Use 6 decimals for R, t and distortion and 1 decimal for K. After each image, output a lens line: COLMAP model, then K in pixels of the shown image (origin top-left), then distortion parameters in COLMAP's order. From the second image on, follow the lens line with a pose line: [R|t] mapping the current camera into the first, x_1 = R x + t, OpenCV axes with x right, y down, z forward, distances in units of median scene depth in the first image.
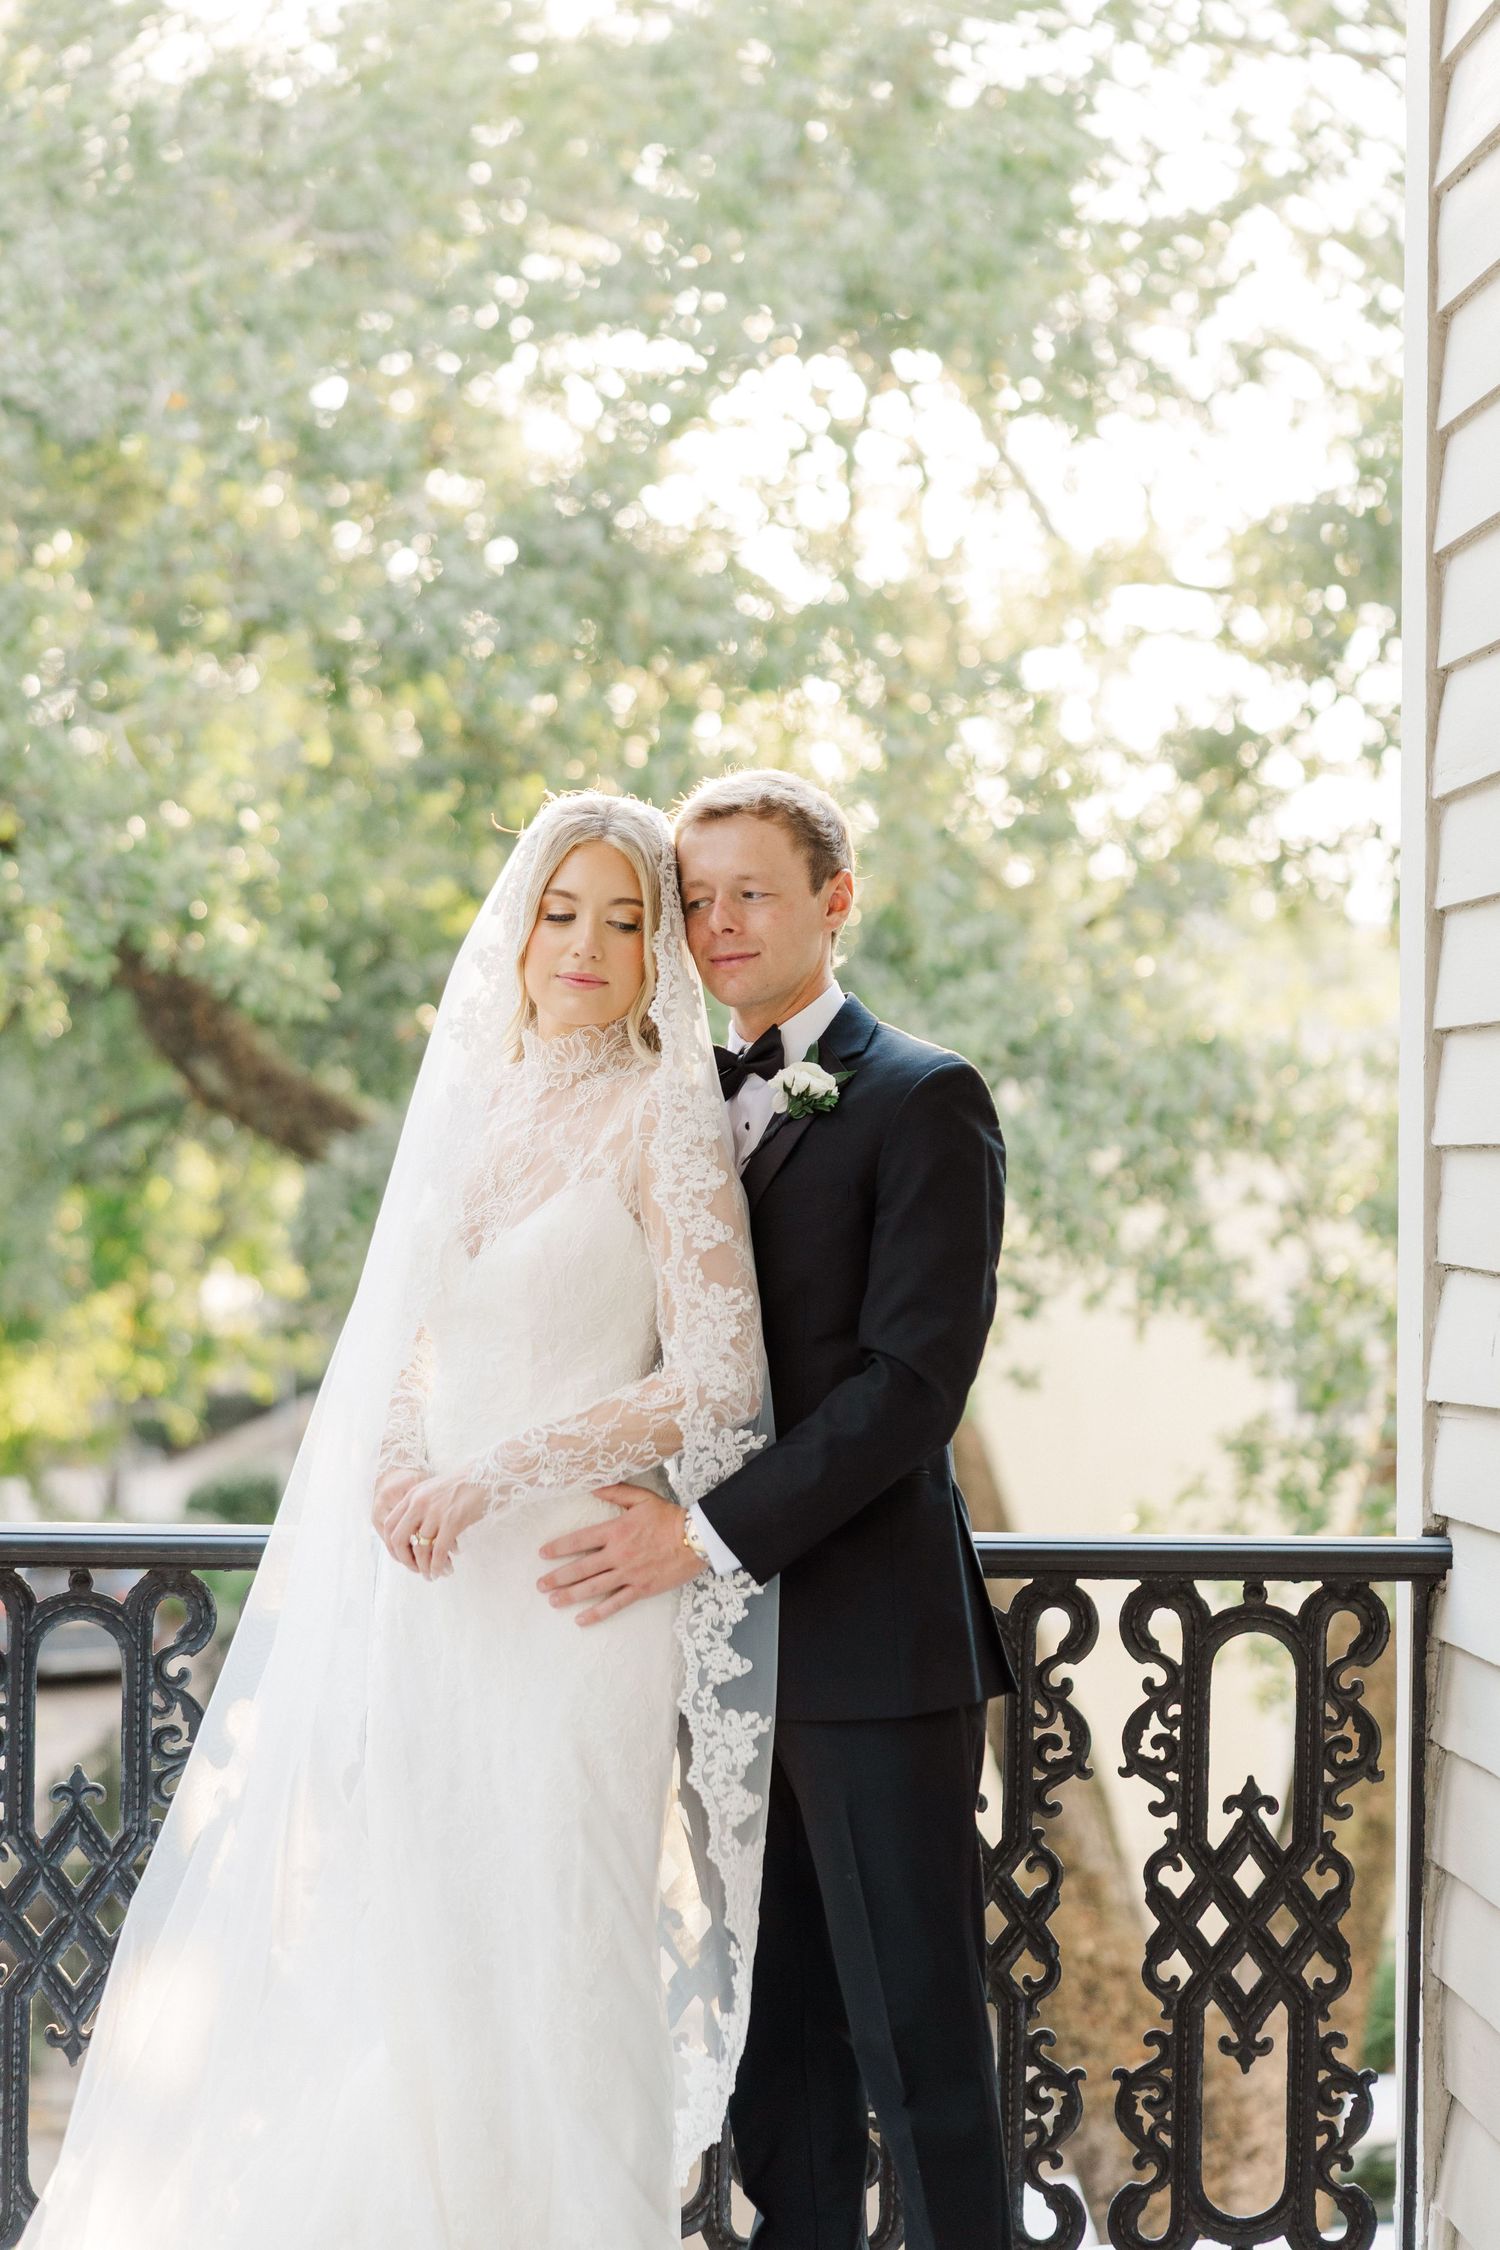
lens RADIAL K [[4152.2, 0, 760.7], [0, 4152.2, 1139.4], [0, 0, 1]] dist [0.006229, 0.266016]
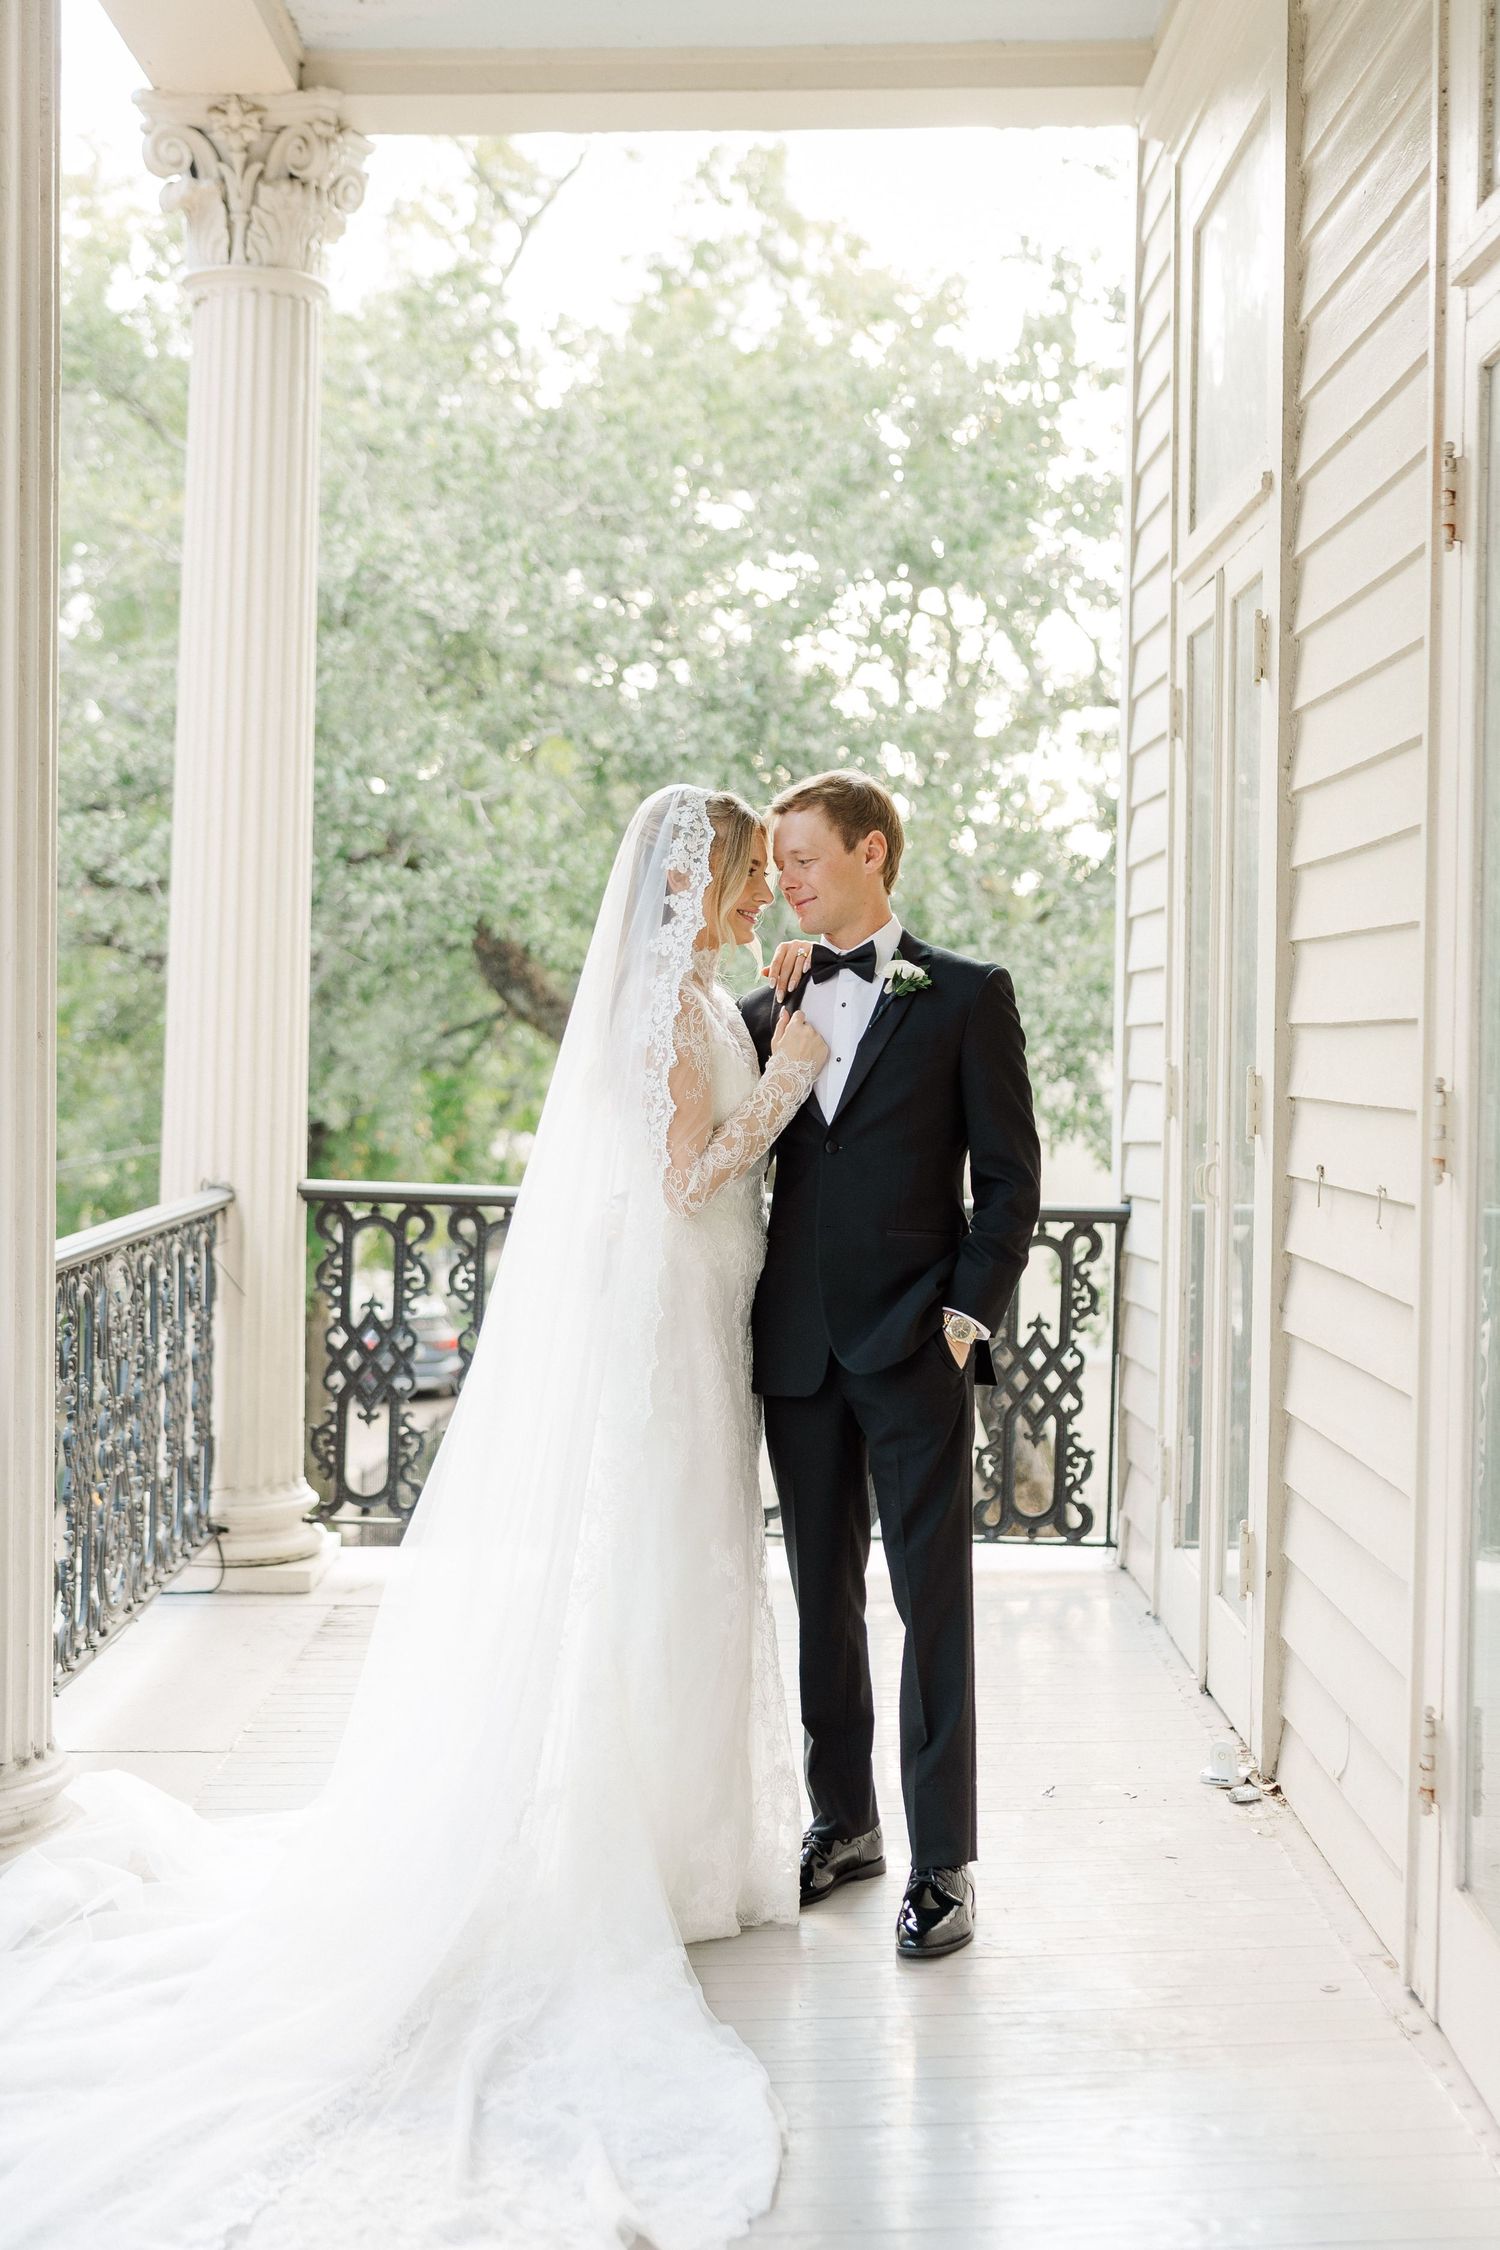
lens RADIAL K [[2798.8, 0, 741.9], [0, 2798.8, 1028.9], [0, 0, 1]] dist [-0.012308, 0.019767]
pose [[0.999028, 0.013366, -0.041996, 0.021718], [-0.013760, 0.999864, -0.009116, 0.019512], [0.041869, 0.009685, 0.999076, -0.478313]]
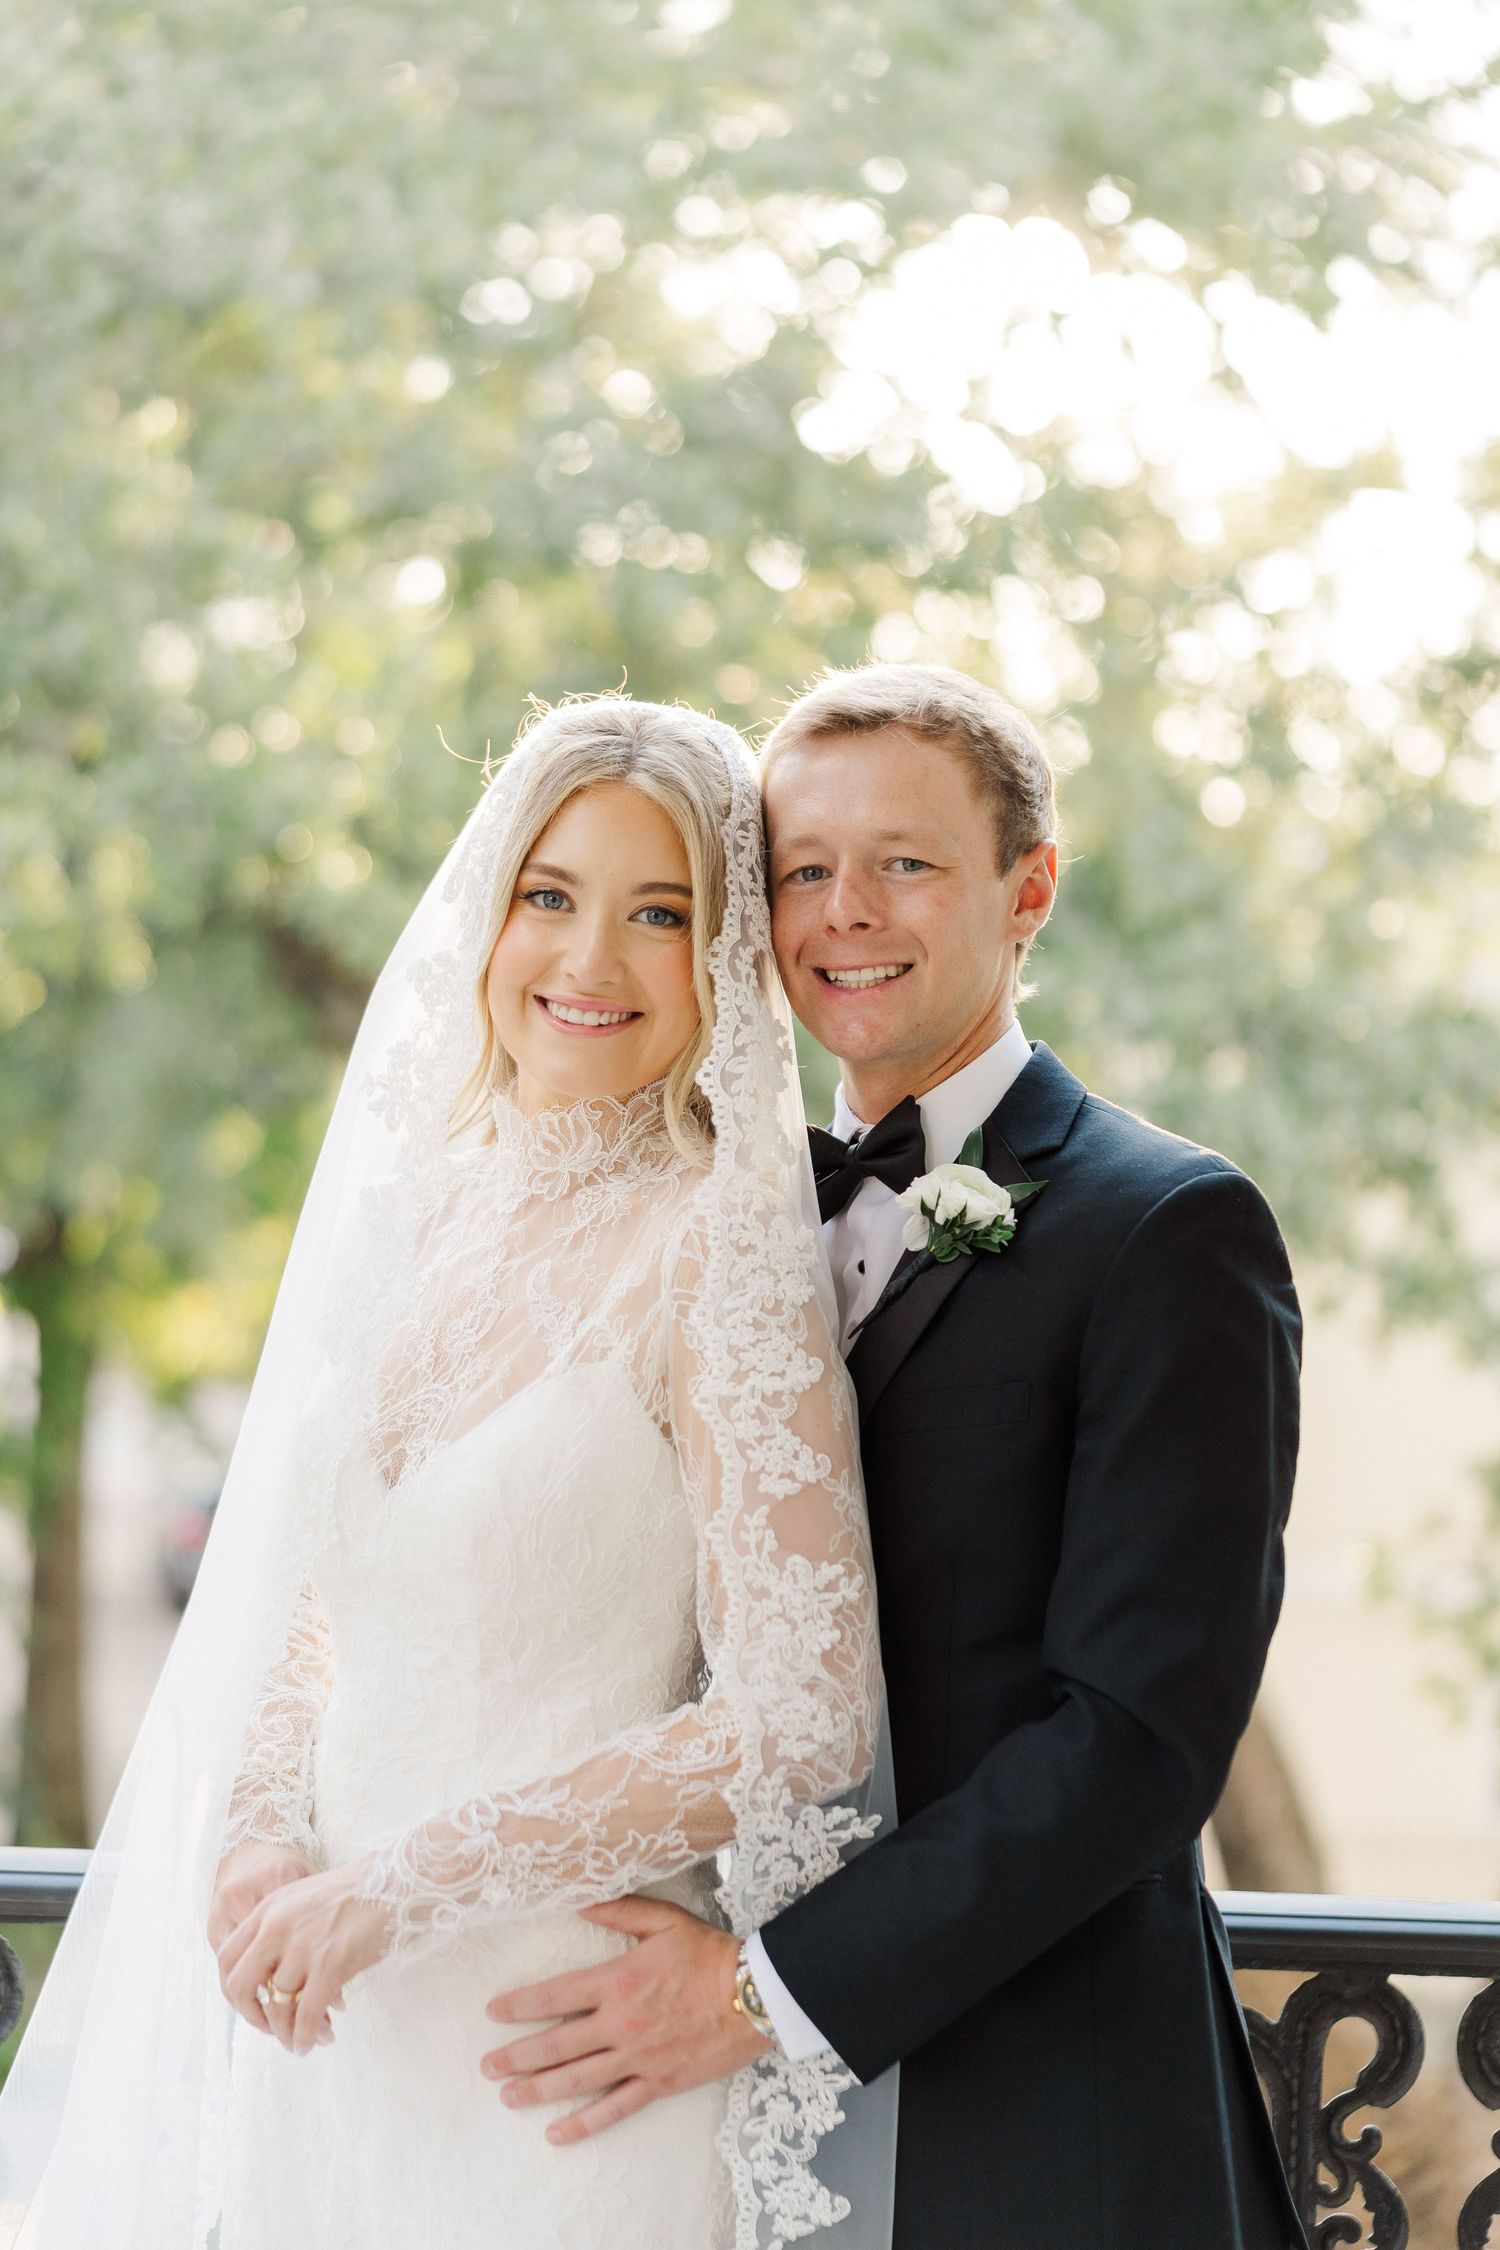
lens RADIAL K [[4152.2, 0, 760.7], [0, 4152.2, 1139.4], [0, 0, 1]] dist [0.006229, 0.266016]
pose [[0.998695, 0.018862, -0.047460, 0.008950], [-0.017996, 0.999665, 0.018594, -0.029282], [0.047795, -0.017716, 0.998700, 0.371876]]
